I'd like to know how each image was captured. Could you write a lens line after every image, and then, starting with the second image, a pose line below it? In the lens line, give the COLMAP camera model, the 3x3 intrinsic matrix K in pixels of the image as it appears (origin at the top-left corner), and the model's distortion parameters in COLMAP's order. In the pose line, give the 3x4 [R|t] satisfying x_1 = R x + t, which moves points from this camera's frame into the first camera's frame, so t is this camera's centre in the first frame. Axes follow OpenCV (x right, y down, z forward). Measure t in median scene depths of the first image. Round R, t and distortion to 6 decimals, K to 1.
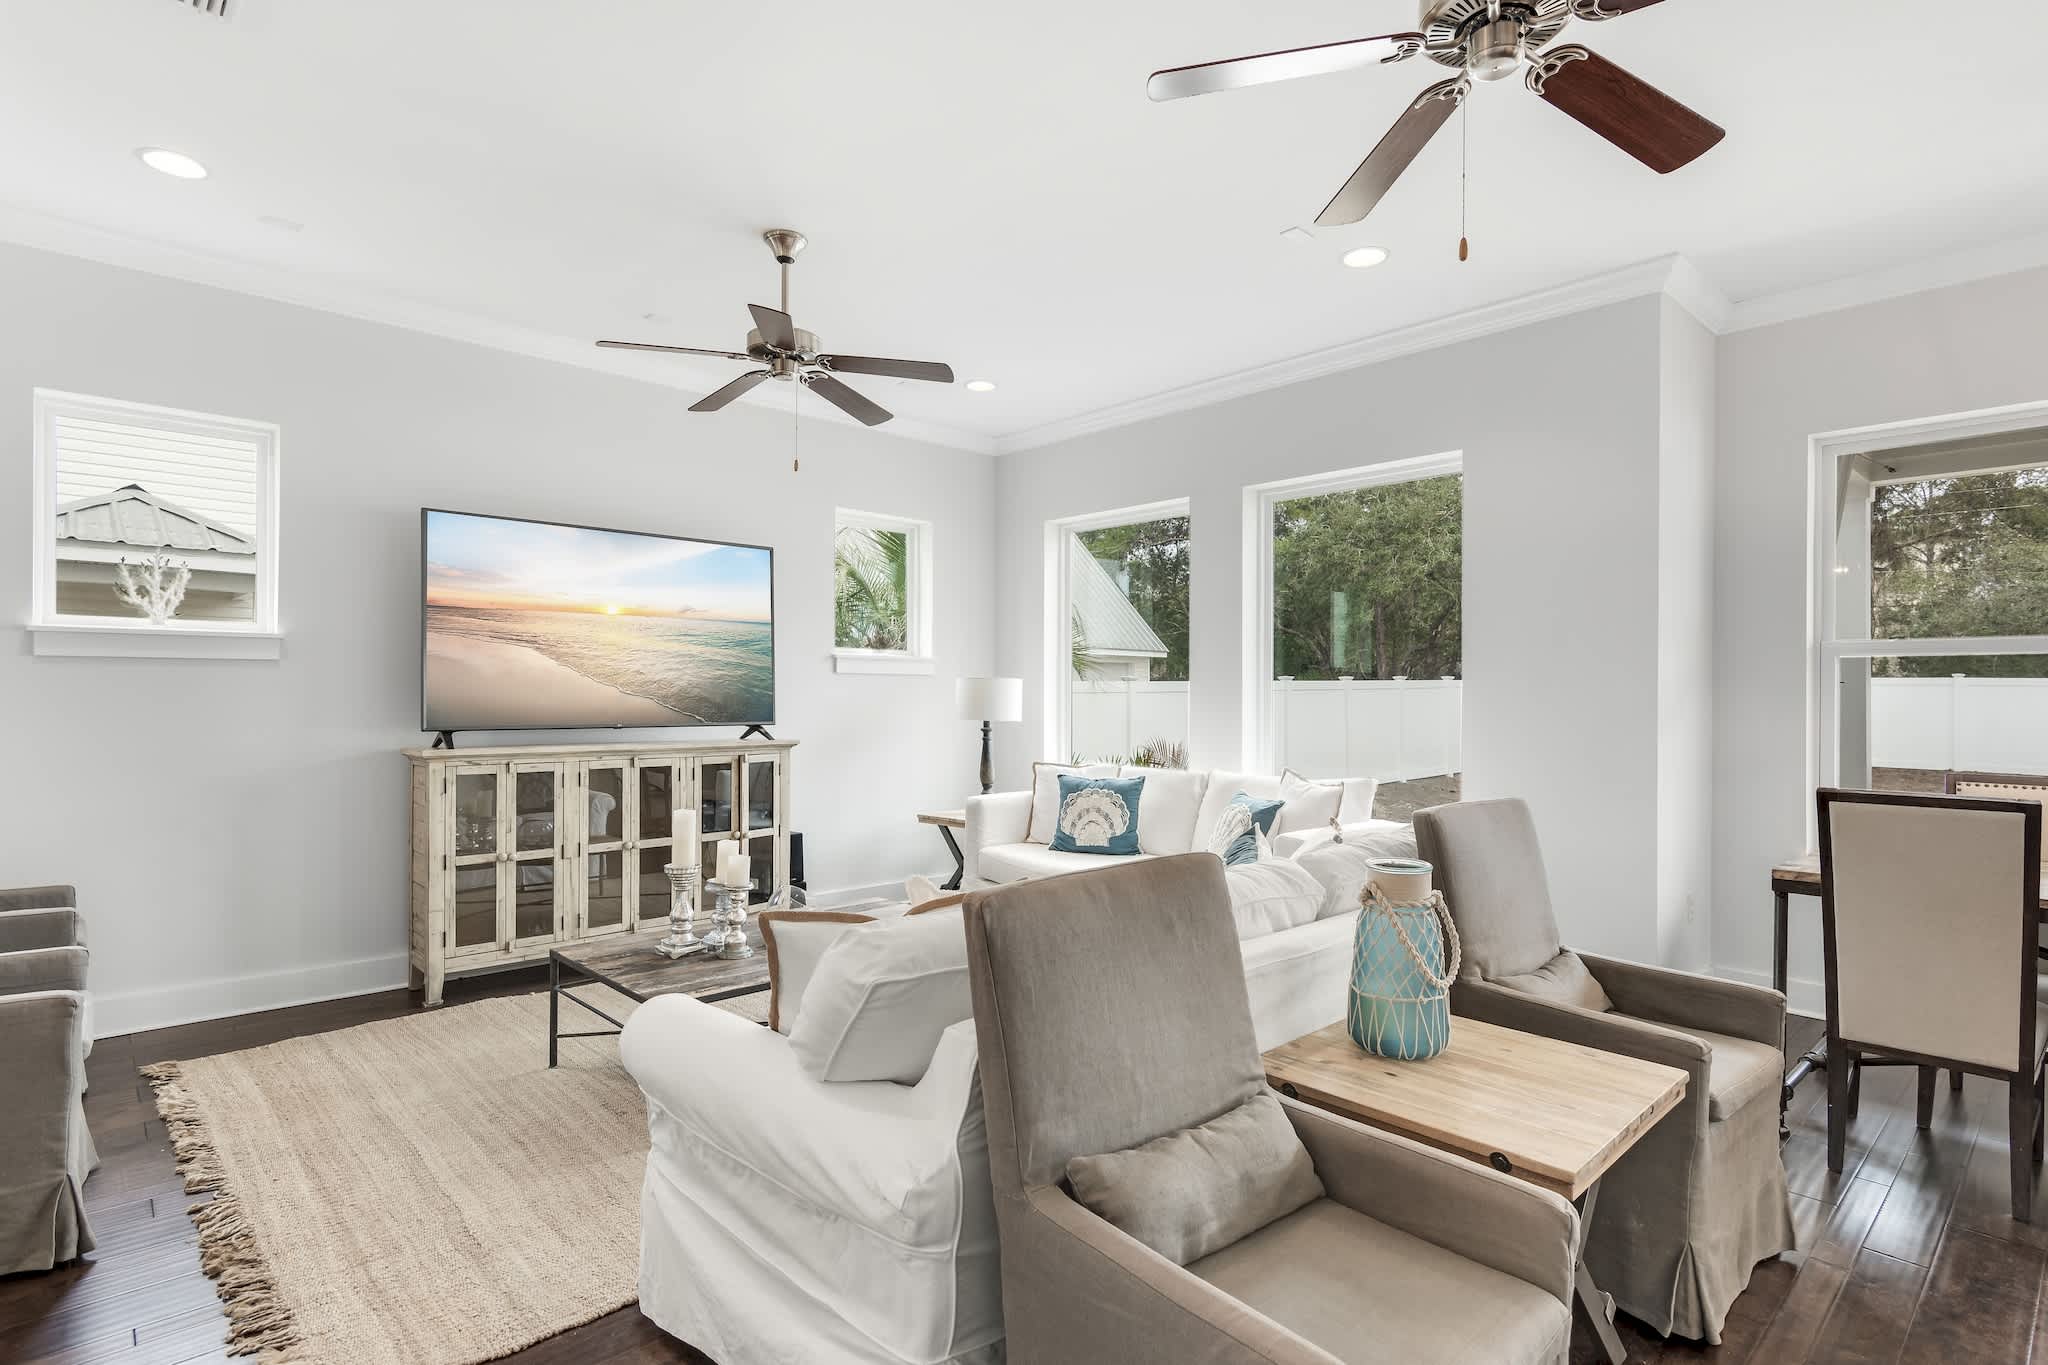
lens RADIAL K [[1038.1, 0, 1023.8], [0, 1038.1, 695.3], [0, 0, 1]] dist [0.008693, 0.001578]
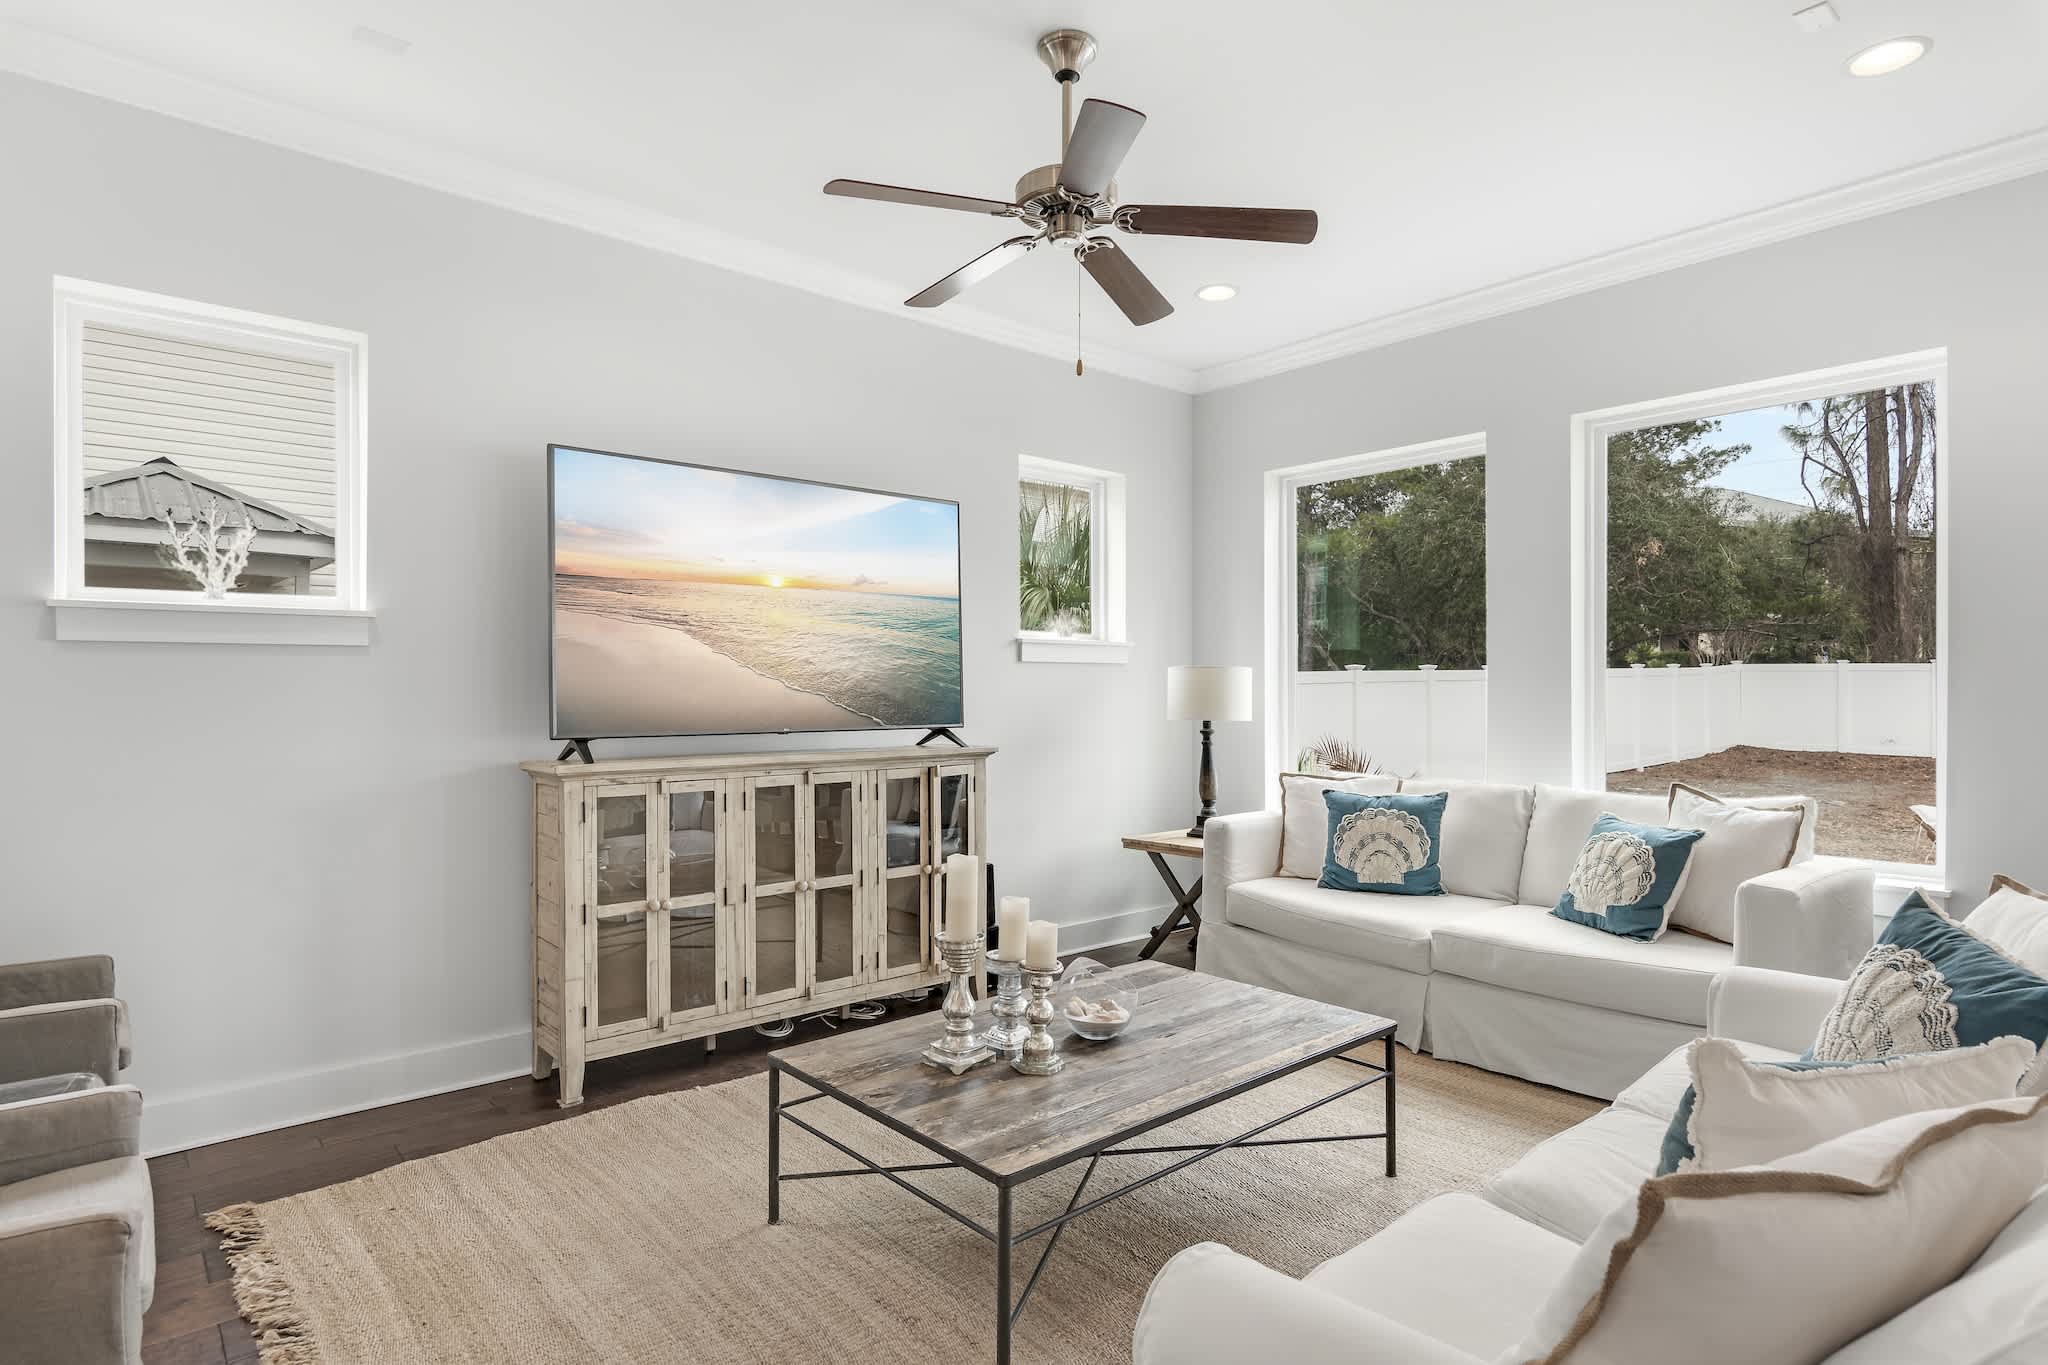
lens RADIAL K [[1086.4, 0, 1015.9], [0, 1086.4, 696.0], [0, 0, 1]] dist [0.012594, -0.002141]
pose [[0.999231, -0.005341, -0.038842, -0.200150], [0.005572, 0.999967, 0.005841, -0.000222], [0.038810, -0.006053, 0.999228, 0.212853]]
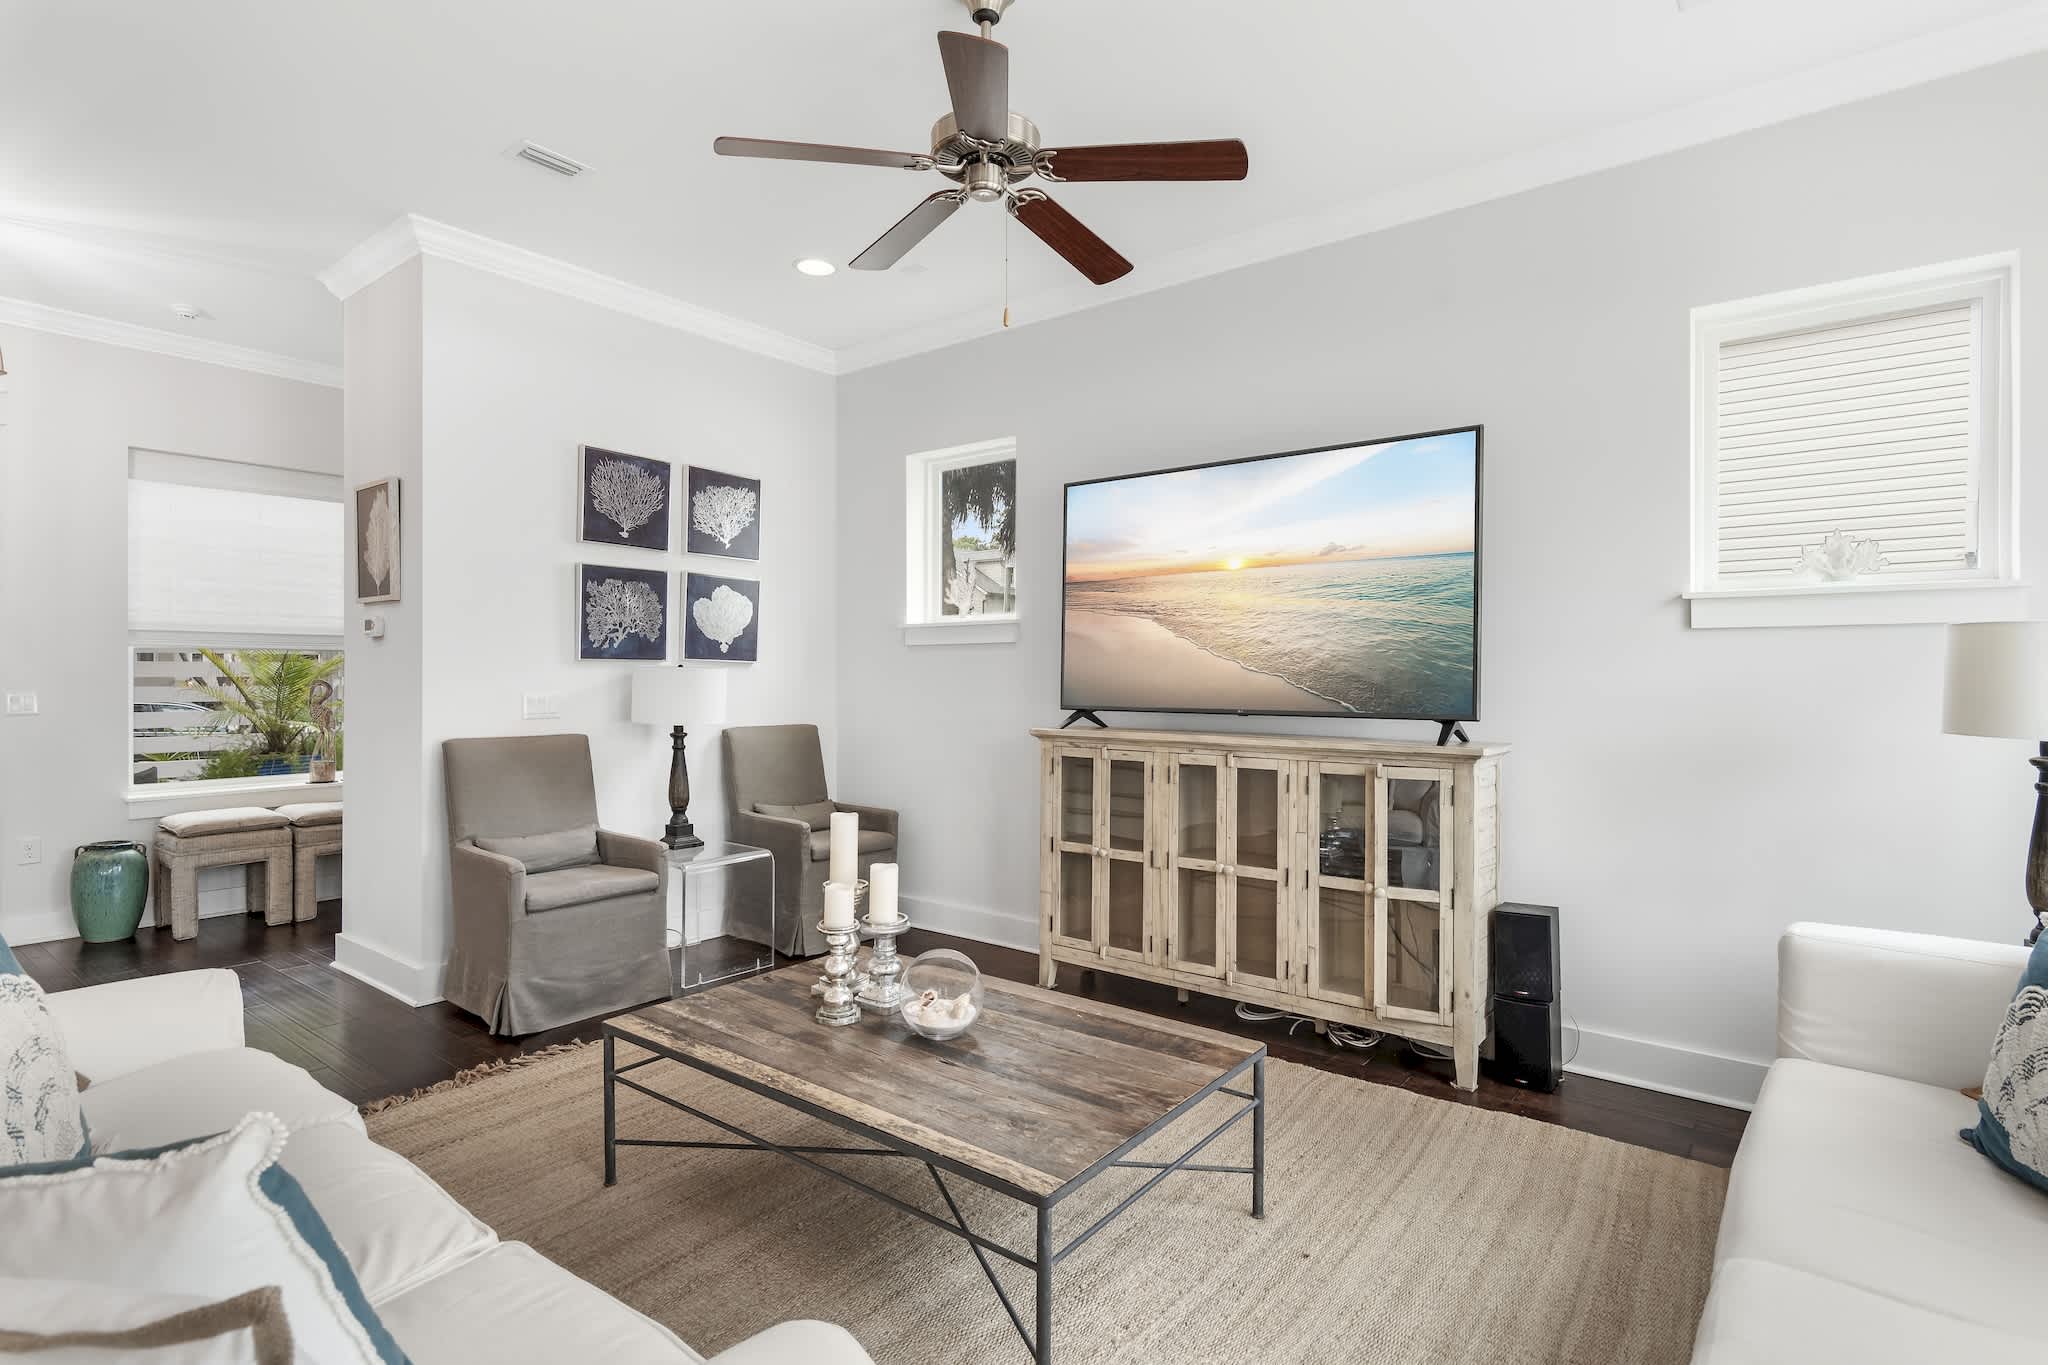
lens RADIAL K [[1027.6, 0, 1011.4], [0, 1027.6, 665.7], [0, 0, 1]] dist [0.021777, 0.000407]
pose [[0.133465, -0.008618, -0.991016, 0.371917], [0.005737, 0.999952, -0.007923, -0.000065], [0.991037, -0.004629, 0.133508, 0.783720]]
